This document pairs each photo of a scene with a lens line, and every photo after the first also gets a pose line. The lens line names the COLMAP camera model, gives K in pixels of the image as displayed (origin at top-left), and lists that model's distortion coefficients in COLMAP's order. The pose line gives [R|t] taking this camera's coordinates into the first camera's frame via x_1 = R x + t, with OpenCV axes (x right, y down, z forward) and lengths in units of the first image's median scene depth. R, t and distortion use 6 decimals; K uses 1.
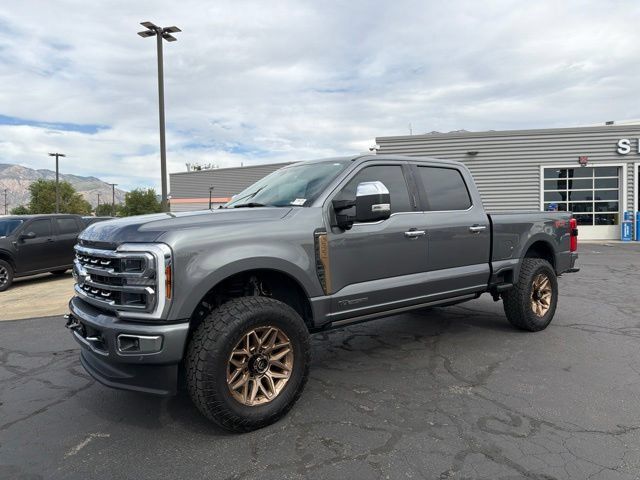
lens RADIAL K [[442.7, 0, 320.0], [0, 442.7, 240.0], [0, 0, 1]] dist [0.046227, -0.057882]
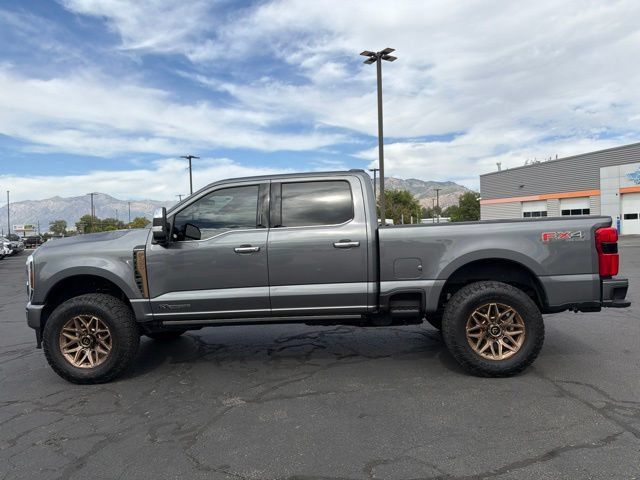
lens RADIAL K [[443.3, 0, 321.1], [0, 443.3, 239.7], [0, 0, 1]] dist [0.041014, -0.049724]
pose [[0.741895, 0.004876, -0.670498, 1.194421], [-0.005925, 0.999982, 0.000716, -0.046064], [0.670490, 0.003441, 0.741911, 0.369176]]
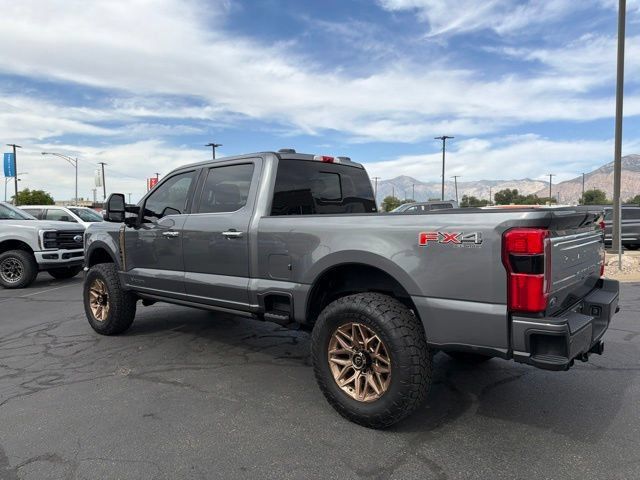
lens RADIAL K [[445.2, 0, 323.7], [0, 445.2, 240.5], [0, 0, 1]] dist [0.047808, -0.059173]
pose [[0.207951, 0.065721, -0.975929, 1.559171], [-0.039378, 0.997494, 0.058782, -0.089686], [0.977346, 0.026206, 0.210018, 1.278485]]
